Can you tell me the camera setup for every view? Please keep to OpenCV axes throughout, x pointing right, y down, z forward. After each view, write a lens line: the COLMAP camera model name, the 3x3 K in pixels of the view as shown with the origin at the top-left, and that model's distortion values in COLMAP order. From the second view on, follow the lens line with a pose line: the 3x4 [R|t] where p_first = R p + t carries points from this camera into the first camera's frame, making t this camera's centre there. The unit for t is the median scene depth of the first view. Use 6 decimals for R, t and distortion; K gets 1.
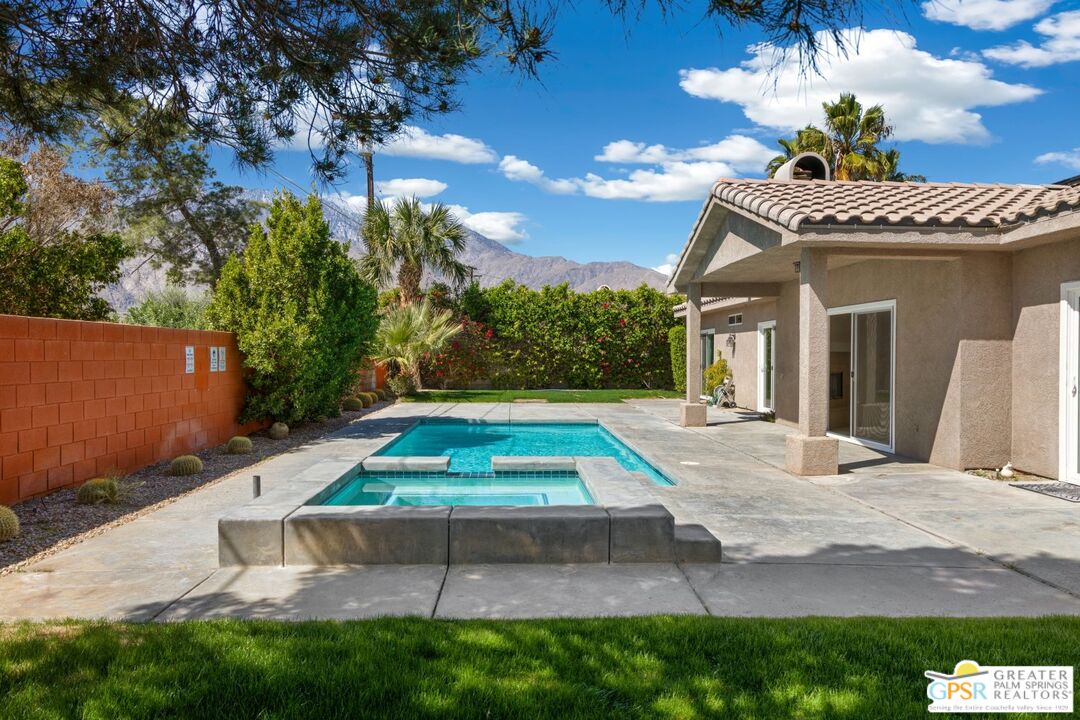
lens RADIAL K [[726.6, 0, 539.4], [0, 726.6, 361.7], [0, 0, 1]] dist [0.012538, -0.000188]
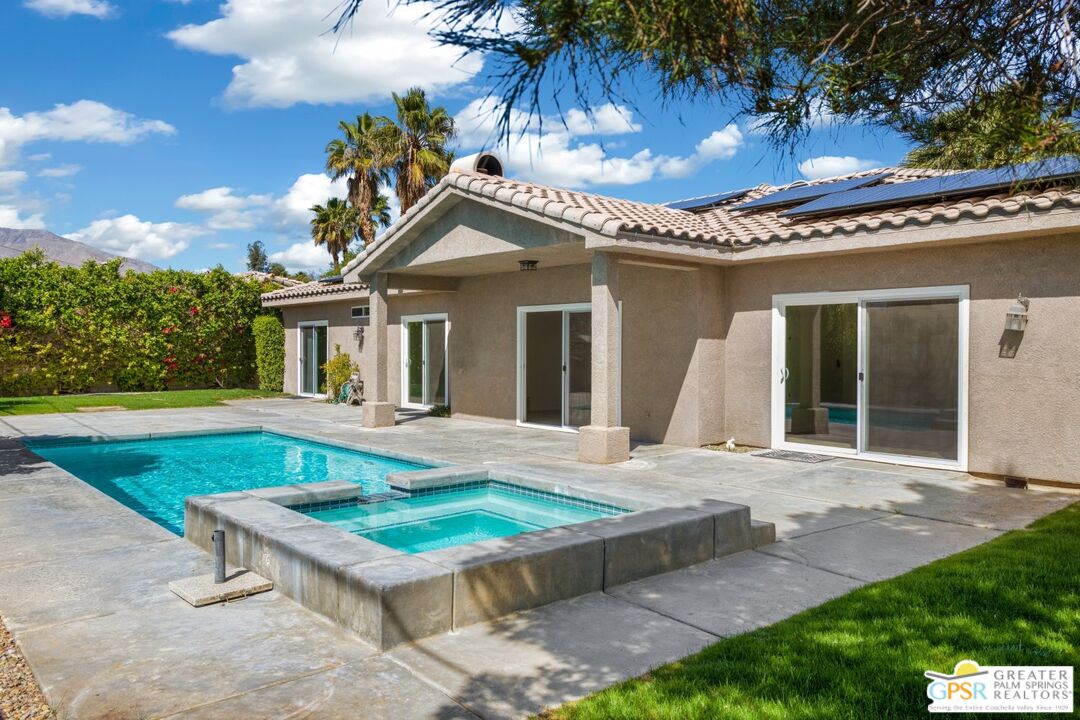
lens RADIAL K [[774.6, 0, 539.8], [0, 774.6, 363.1], [0, 0, 1]] dist [0.010362, -0.003193]
pose [[0.798057, -0.014190, 0.602416, -0.375090], [0.007575, 0.999880, 0.013517, -0.007951], [-0.602535, -0.006224, 0.798068, 0.138322]]
